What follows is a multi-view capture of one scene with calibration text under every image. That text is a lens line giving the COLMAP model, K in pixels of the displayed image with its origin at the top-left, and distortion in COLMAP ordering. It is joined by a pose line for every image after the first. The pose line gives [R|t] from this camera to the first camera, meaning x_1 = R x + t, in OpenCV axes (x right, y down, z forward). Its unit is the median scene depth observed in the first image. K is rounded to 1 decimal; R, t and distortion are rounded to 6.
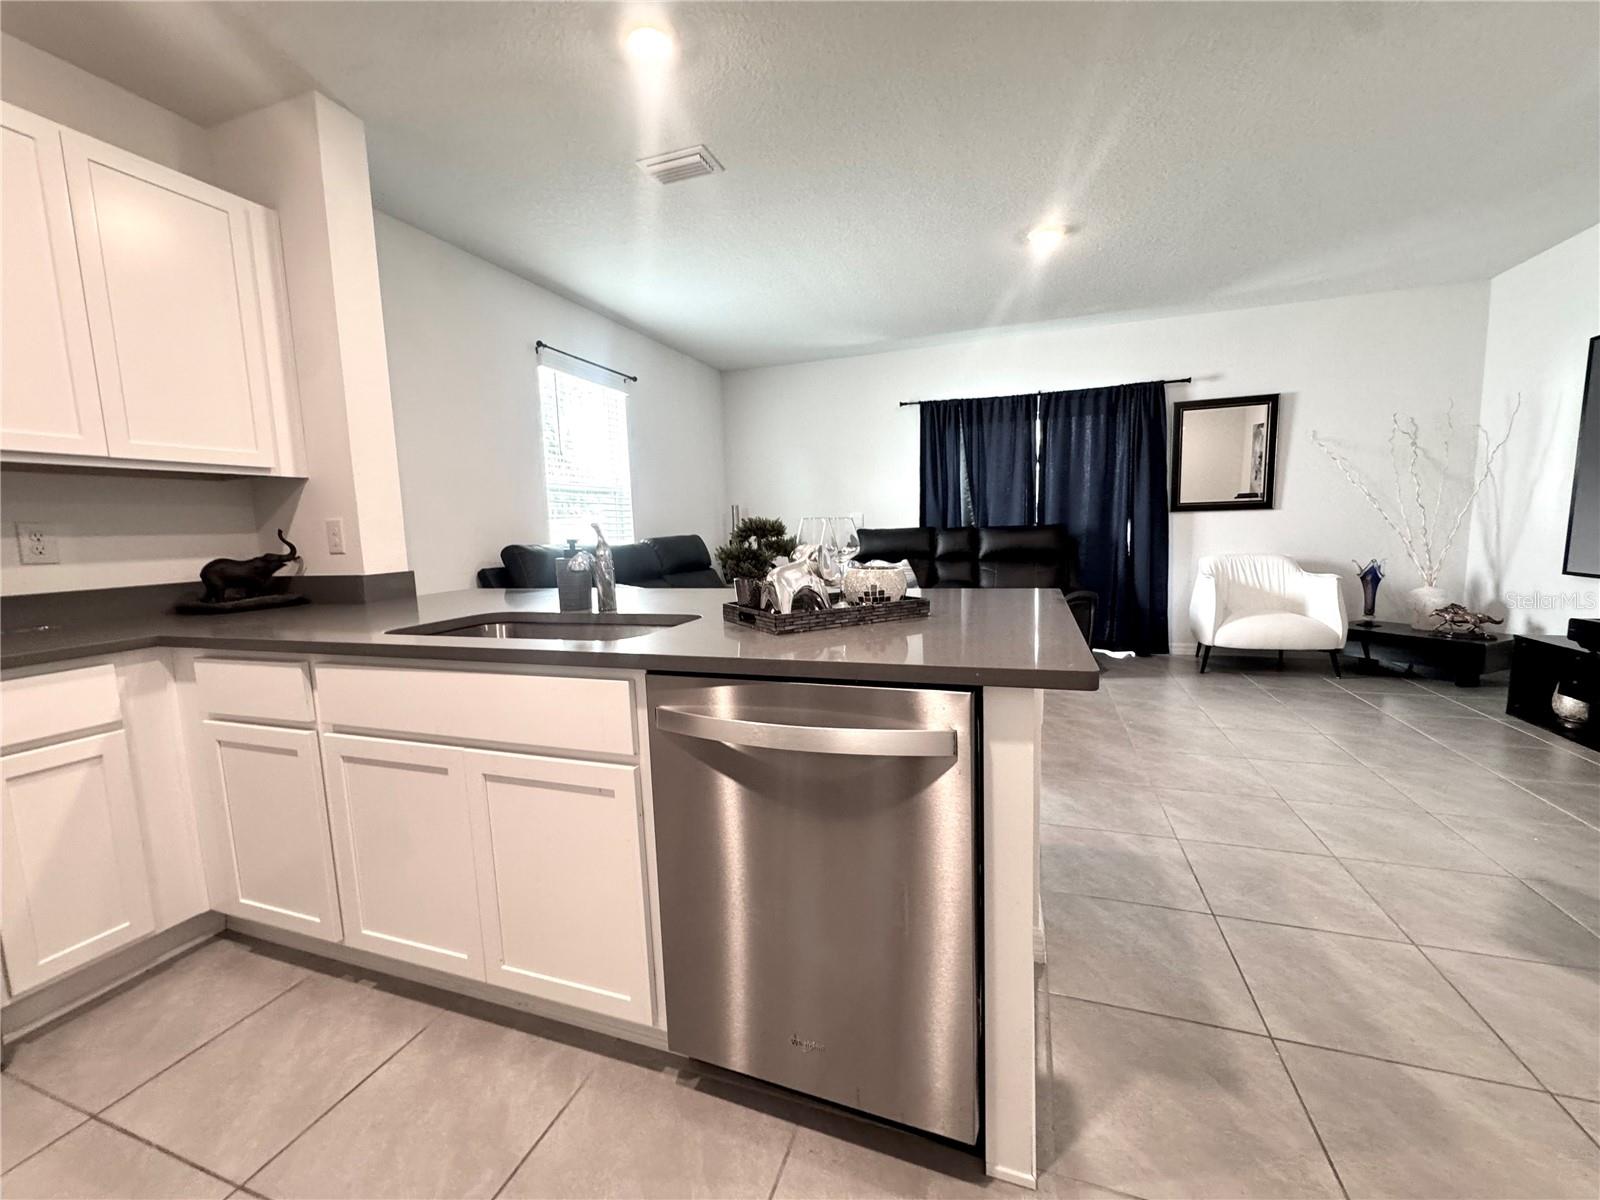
lens RADIAL K [[639.5, 0, 800.4], [0, 639.5, 598.4], [0, 0, 1]] dist [-0.004872, 0.000379]
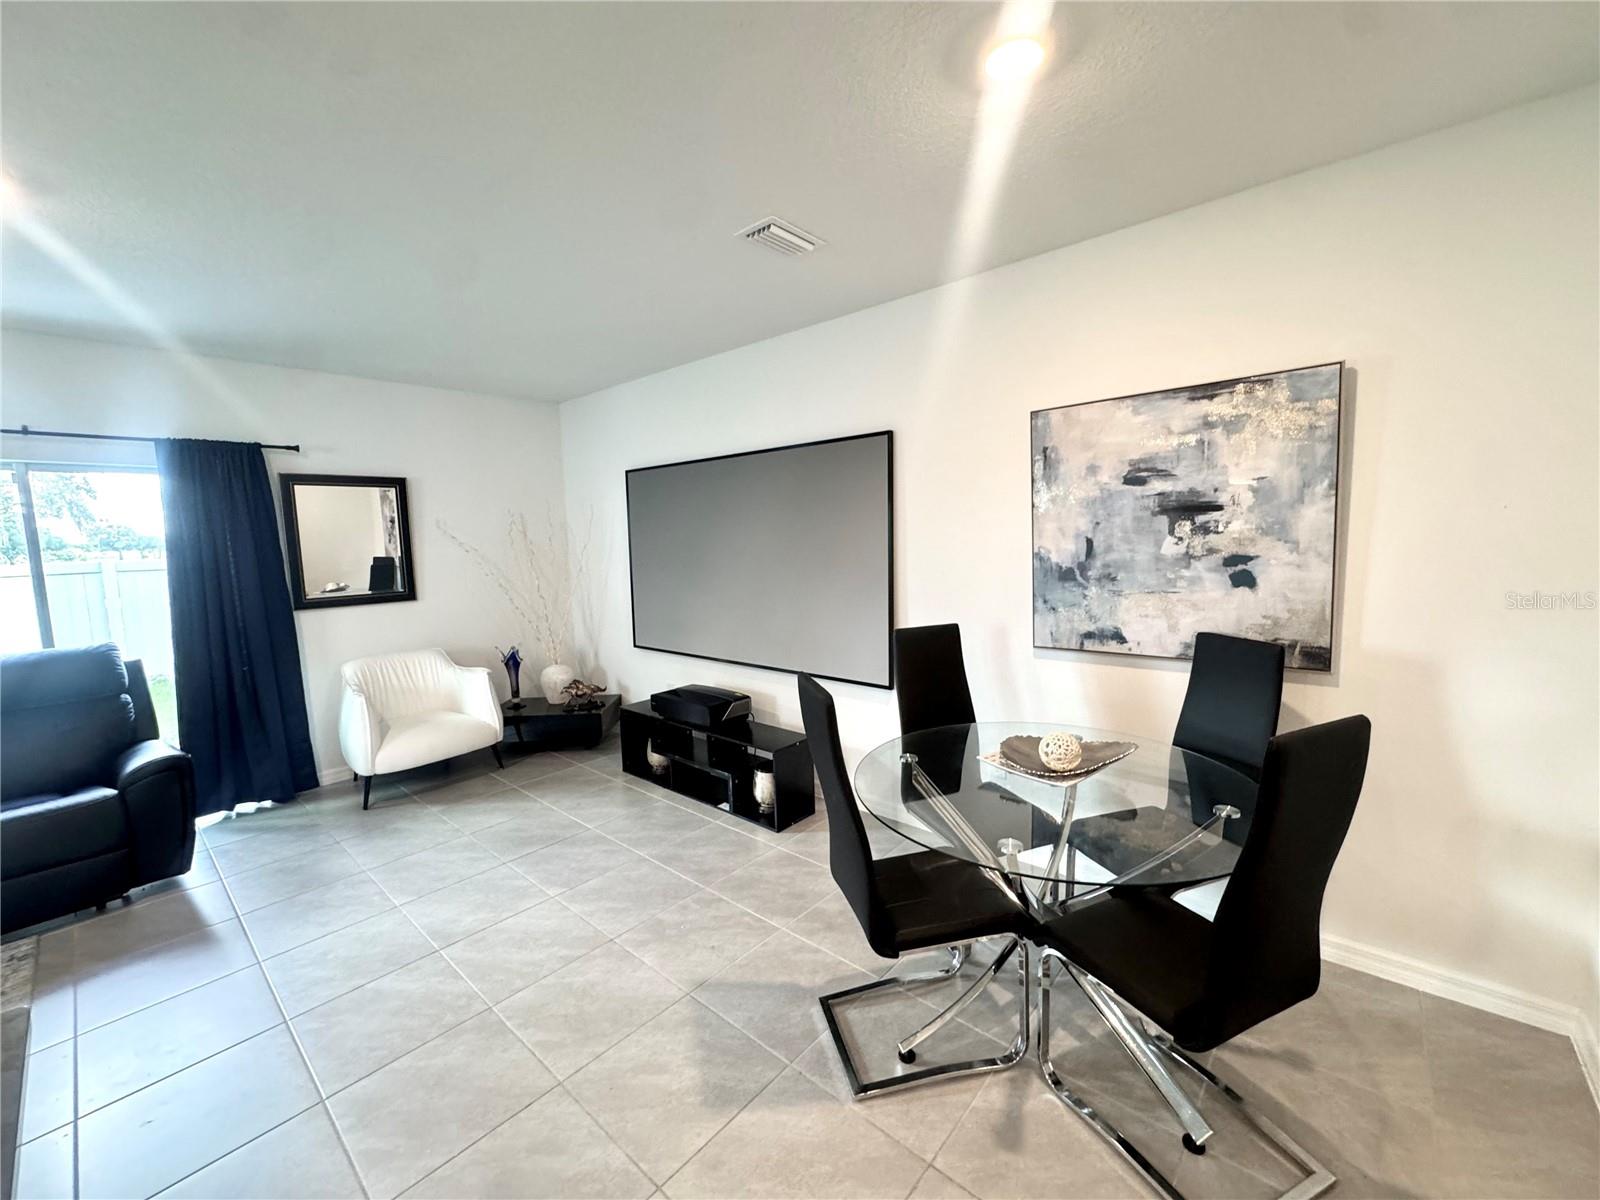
lens RADIAL K [[641.9, 0, 799.8], [0, 641.9, 598.3], [0, 0, 1]] dist [-0.004527, 0.000215]
pose [[0.376597, -0.072728, 0.923518, 0.149613], [0.124087, 0.991890, 0.027511, -0.162740], [-0.918029, 0.104236, 0.382568, 0.215976]]
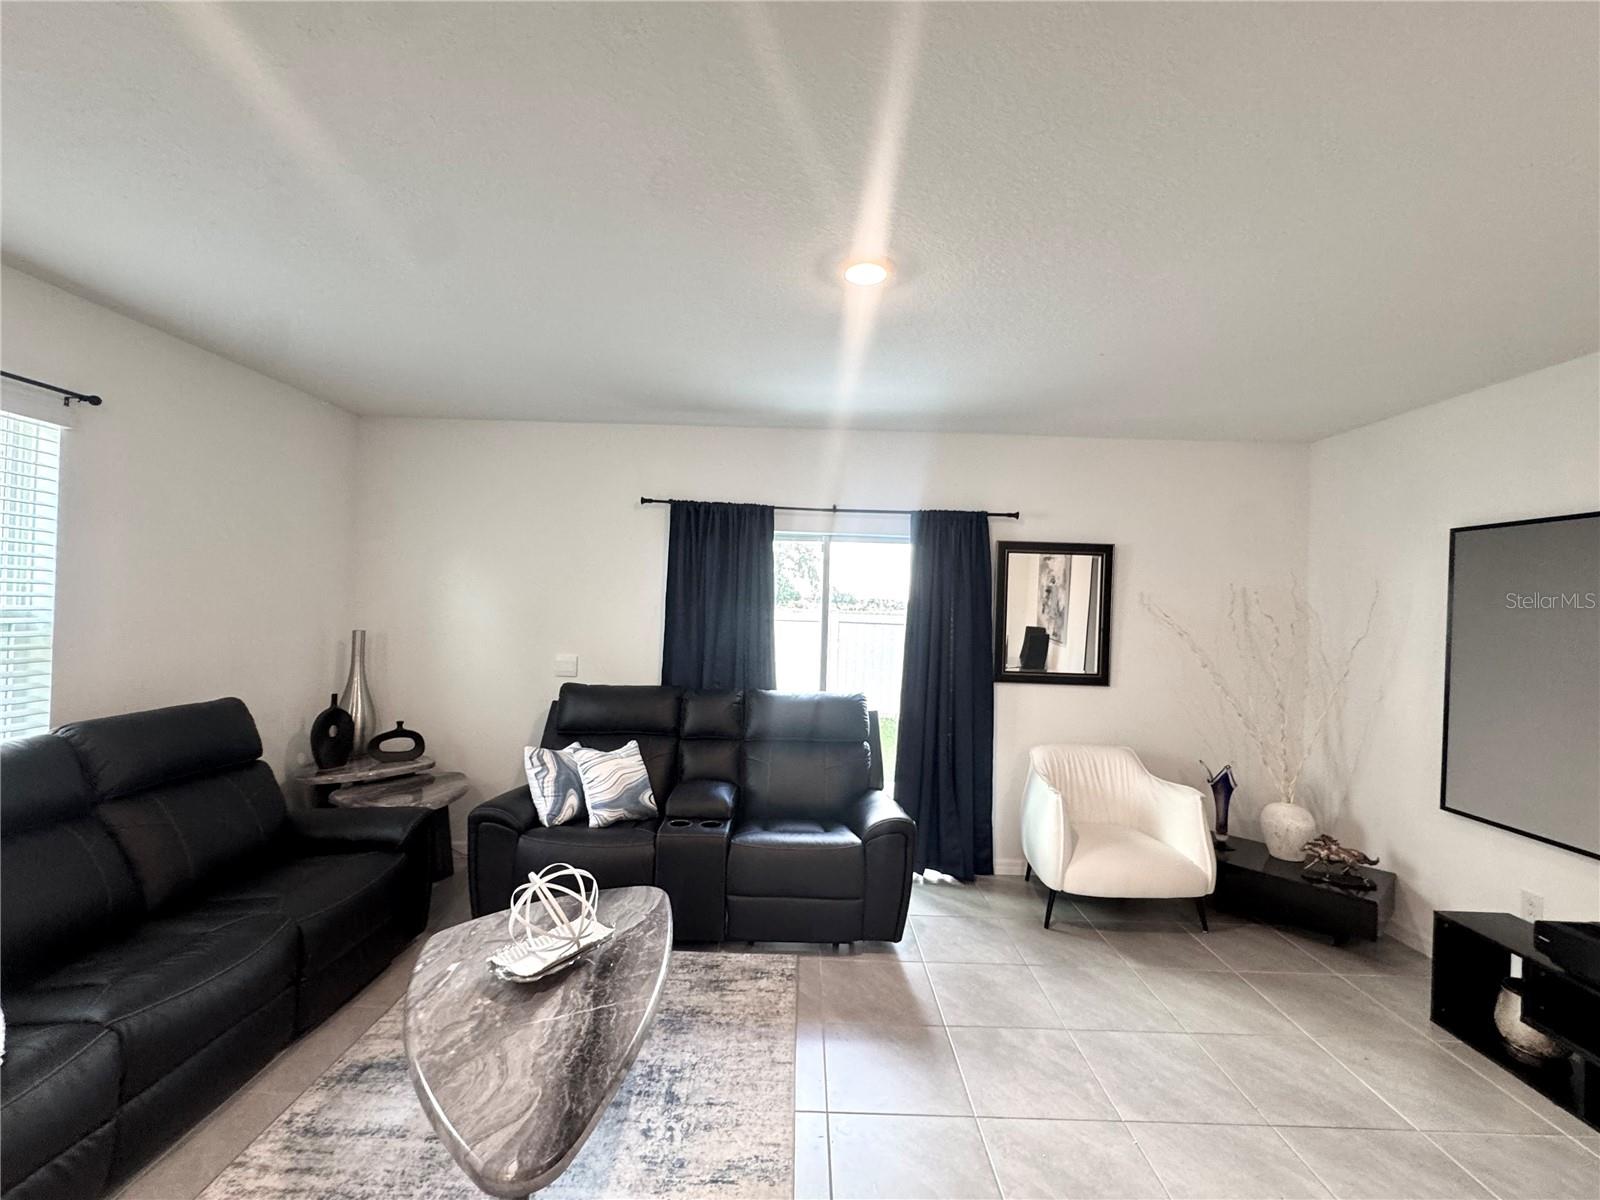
lens RADIAL K [[685.6, 0, 800.0], [0, 685.6, 600.0], [0, 0, 1]] dist [-0.004222, -0.000266]
pose [[0.943076, 0.064640, 0.326236, 0.160918], [-0.024519, 0.991774, -0.125629, -0.213390], [-0.331673, 0.110479, 0.936903, 0.527296]]
